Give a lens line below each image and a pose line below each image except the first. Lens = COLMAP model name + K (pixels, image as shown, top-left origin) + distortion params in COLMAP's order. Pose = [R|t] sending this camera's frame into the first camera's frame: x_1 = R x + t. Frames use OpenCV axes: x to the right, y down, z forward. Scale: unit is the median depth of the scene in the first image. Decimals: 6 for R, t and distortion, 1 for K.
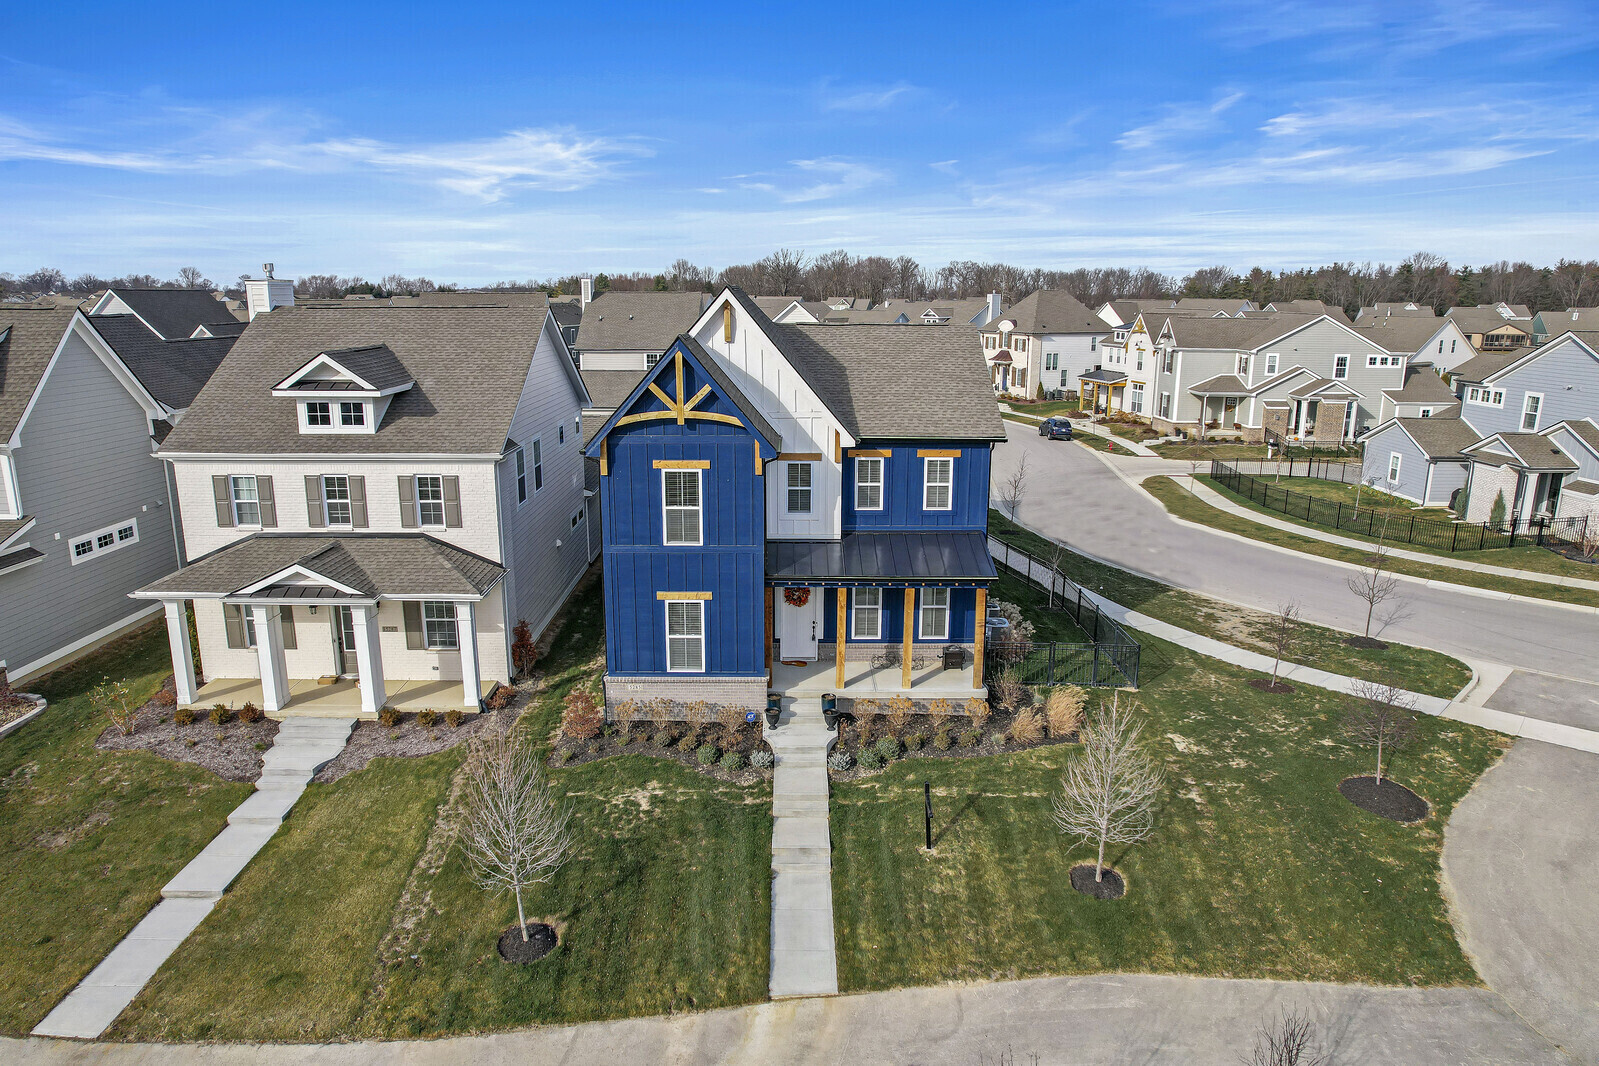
lens RADIAL K [[1027.1, 0, 799.5], [0, 1027.1, 533.0], [0, 0, 1]] dist [-0.074626, 0.062822]
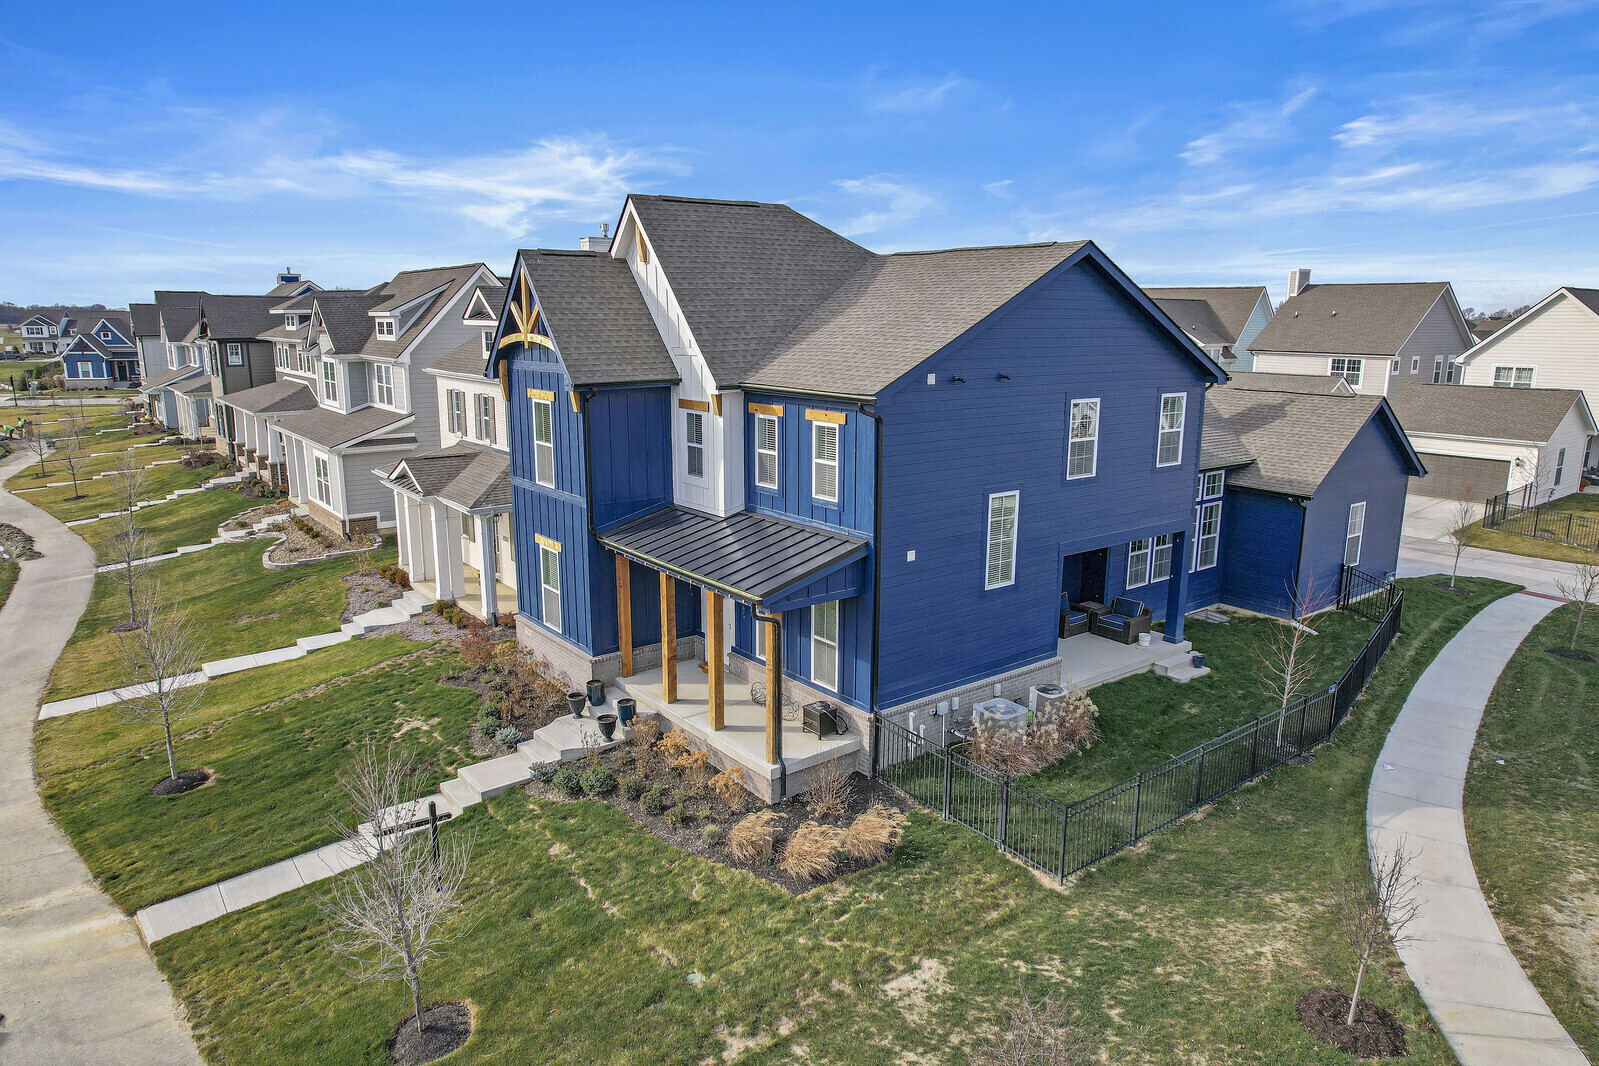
lens RADIAL K [[1027.1, 0, 799.5], [0, 1027.1, 533.0], [0, 0, 1]] dist [-0.074626, 0.062822]
pose [[0.603574, 0.162516, -0.780568, 0.681638], [-0.182304, 0.981201, 0.063322, -0.042097], [0.776185, 0.104081, 0.621855, 0.574792]]
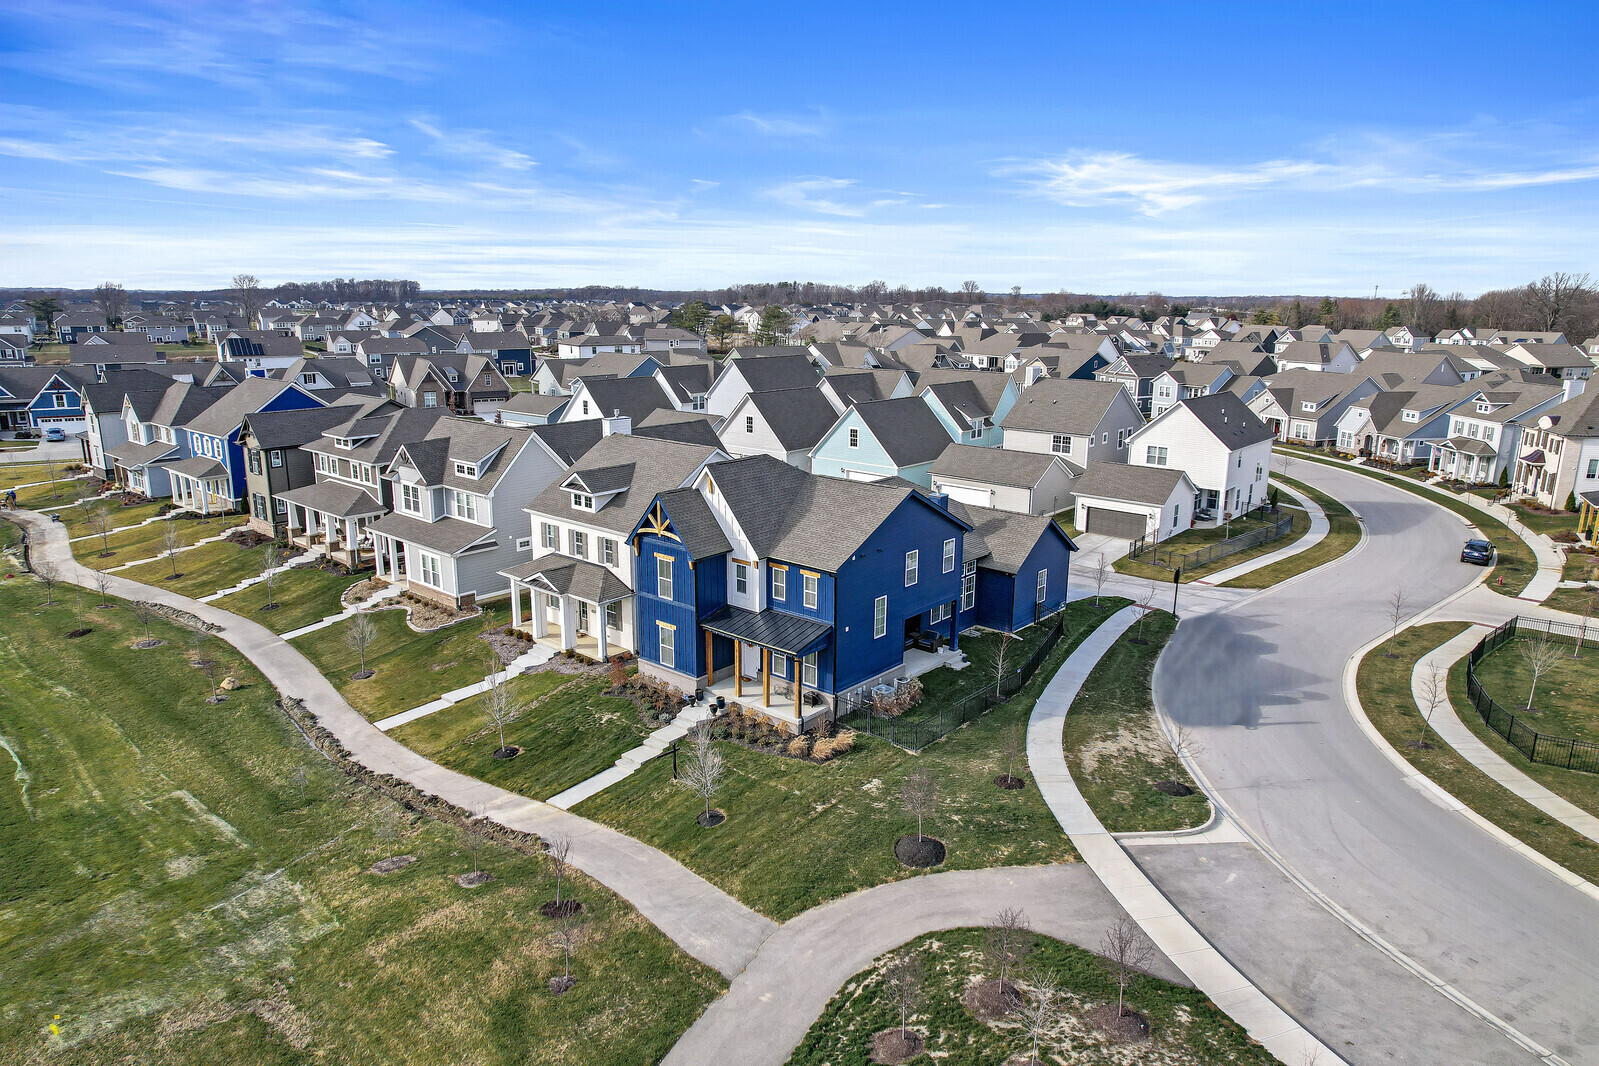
lens RADIAL K [[1027.1, 0, 799.5], [0, 1027.1, 533.0], [0, 0, 1]] dist [-0.074626, 0.062822]
pose [[0.751064, 0.151156, -0.642693, 1.185220], [-0.153400, 0.986752, 0.052810, -0.228912], [0.642162, 0.058926, 0.764301, -0.276839]]
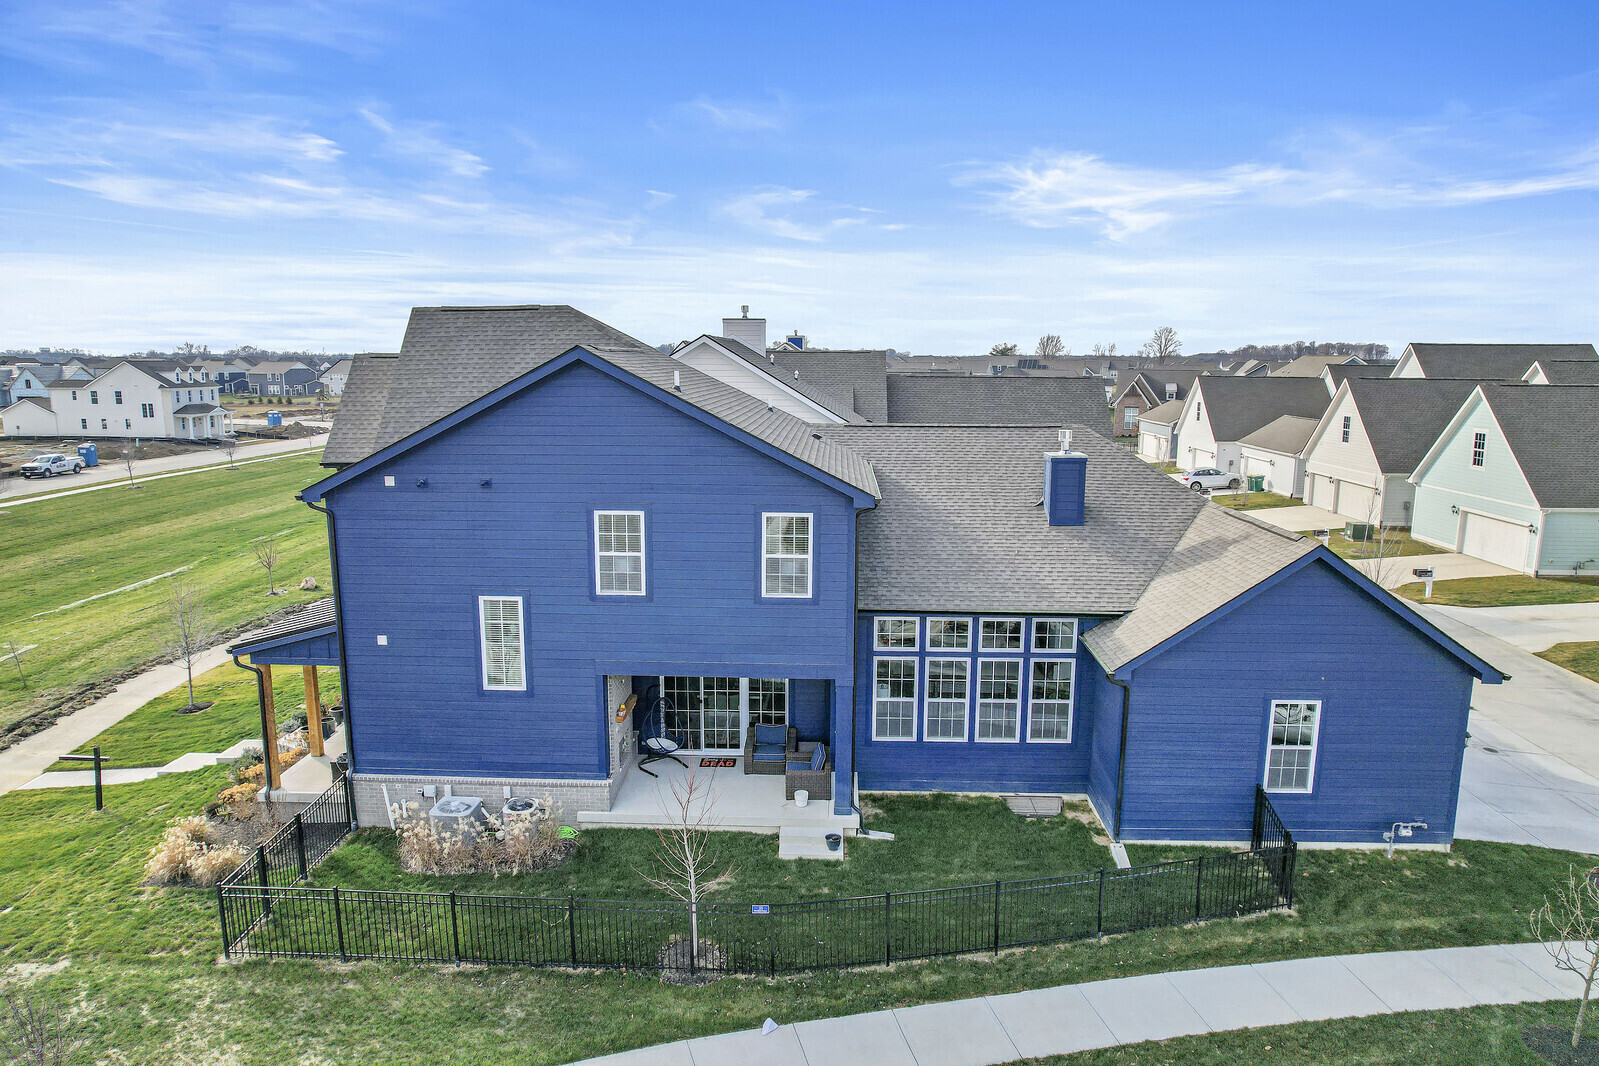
lens RADIAL K [[1027.1, 0, 799.5], [0, 1027.1, 533.0], [0, 0, 1]] dist [-0.074626, 0.062822]
pose [[-0.043283, 0.164067, -0.985499, 0.901482], [-0.232914, 0.957586, 0.169649, -0.271684], [0.971534, 0.236879, -0.003234, 1.349887]]
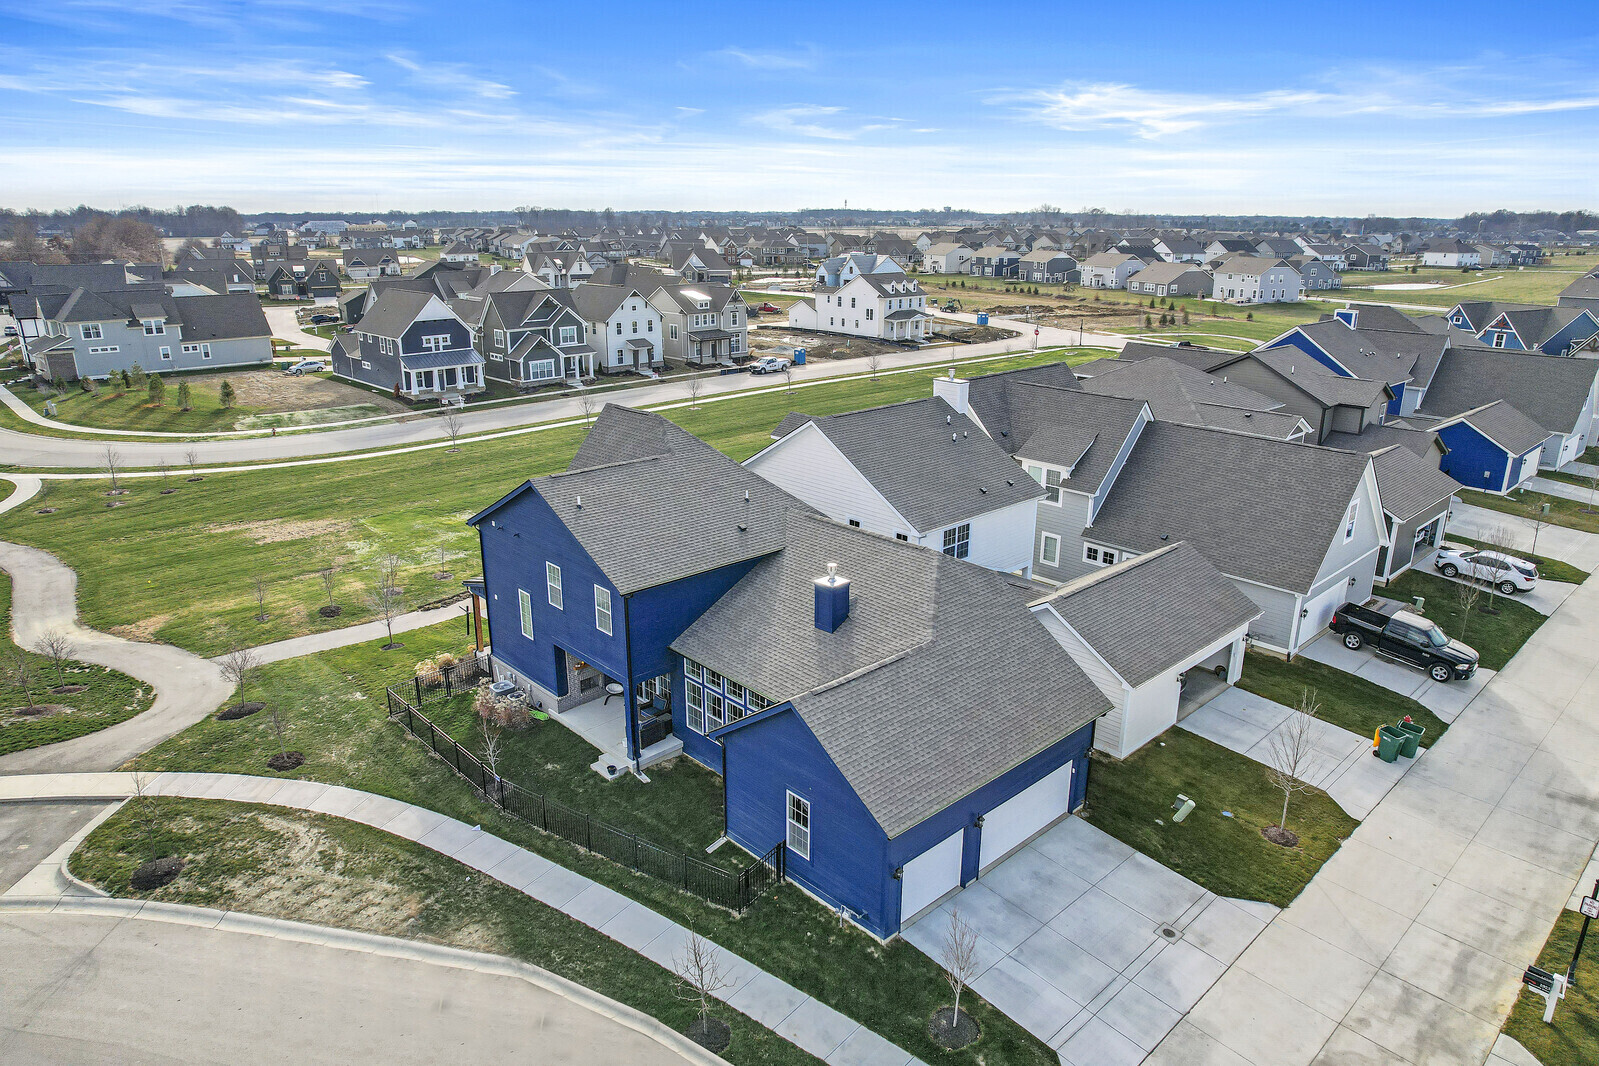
lens RADIAL K [[1027.1, 0, 799.5], [0, 1027.1, 533.0], [0, 0, 1]] dist [-0.074626, 0.062822]
pose [[-0.733566, 0.199507, -0.649675, 0.828537], [-0.158900, 0.879097, 0.449377, -0.838997], [0.660782, 0.432881, -0.613174, 2.260849]]
